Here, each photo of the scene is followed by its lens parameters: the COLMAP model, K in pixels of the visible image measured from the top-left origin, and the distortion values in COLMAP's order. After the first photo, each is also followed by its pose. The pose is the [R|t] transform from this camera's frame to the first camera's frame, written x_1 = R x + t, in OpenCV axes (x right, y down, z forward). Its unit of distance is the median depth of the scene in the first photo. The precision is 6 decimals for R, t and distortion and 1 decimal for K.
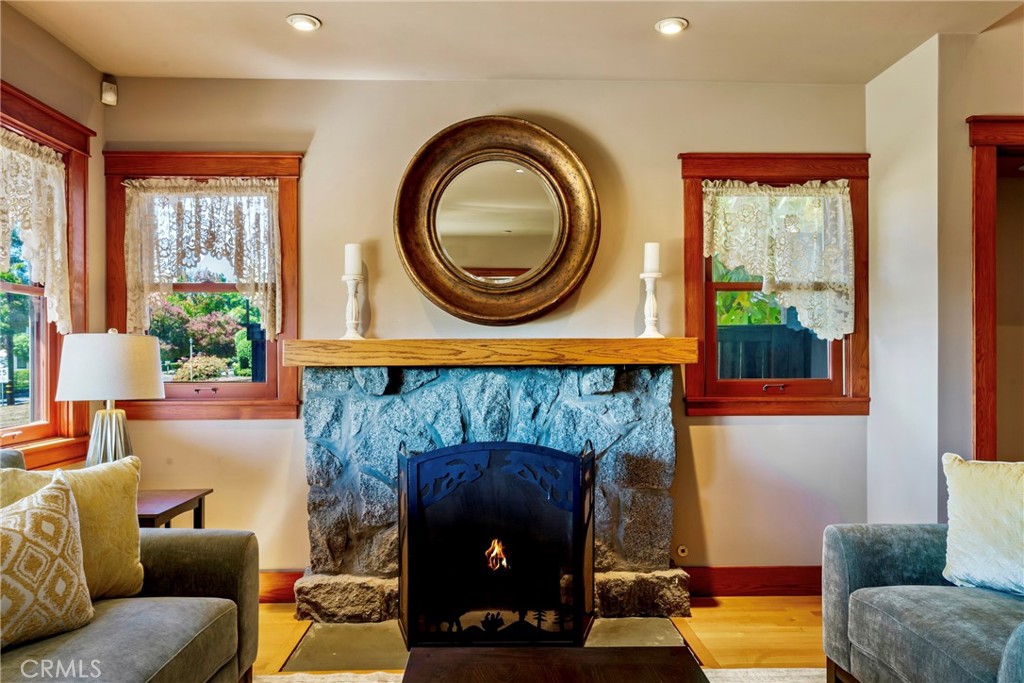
lens RADIAL K [[691.4, 0, 512.0], [0, 691.4, 357.0], [0, 0, 1]] dist [0.000824, -0.003586]
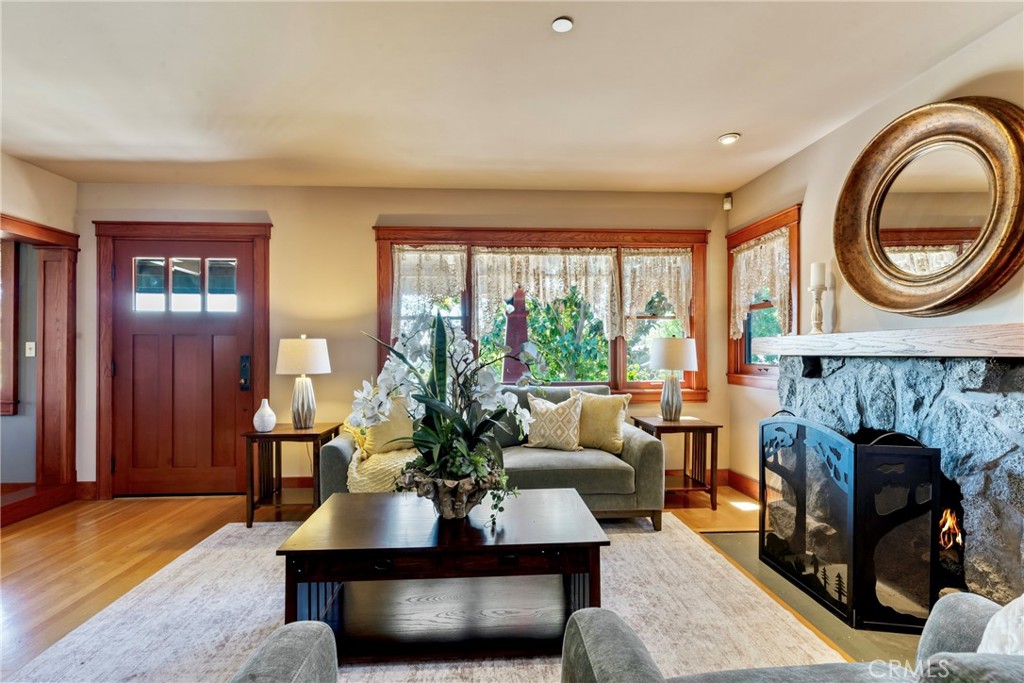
lens RADIAL K [[483.2, 0, 513.0], [0, 483.2, 348.9], [0, 0, 1]] dist [-0.001710, -0.000203]
pose [[0.043929, -0.001311, -0.999034, 0.684668], [0.001251, 0.999998, -0.001257, 0.001041], [0.999034, -0.001195, 0.043931, 0.394339]]
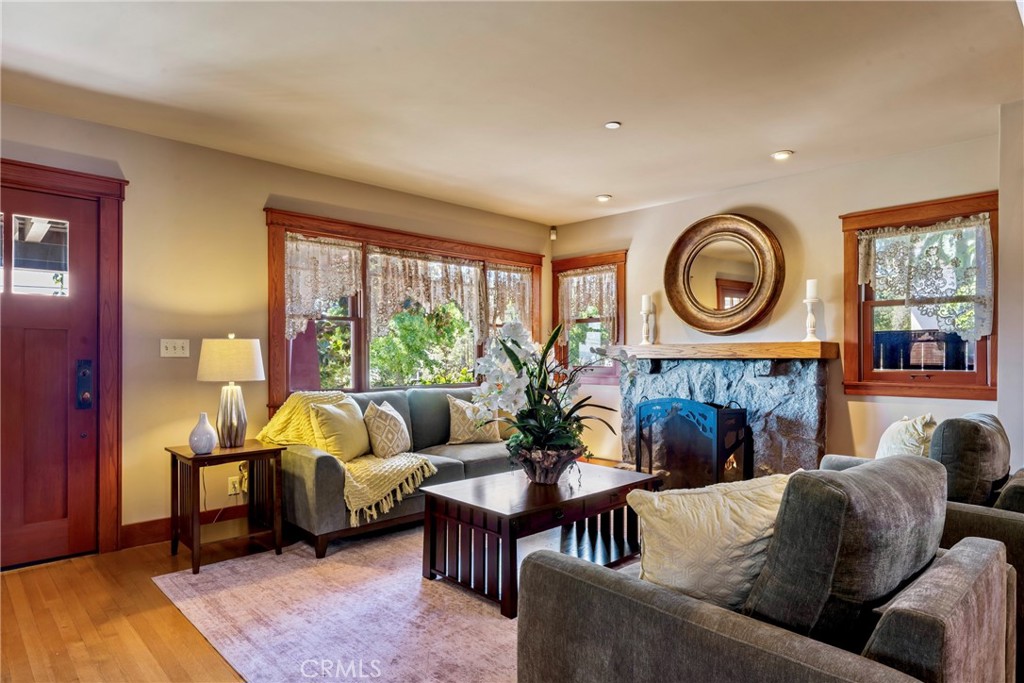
lens RADIAL K [[583.0, 0, 511.7], [0, 583.0, 354.1], [0, 0, 1]] dist [0.004009, 0.000514]
pose [[0.677477, 0.000249, -0.735544, 0.728026], [-0.002985, 0.999993, -0.002411, 0.005730], [0.735538, 0.003829, 0.677472, -0.377150]]
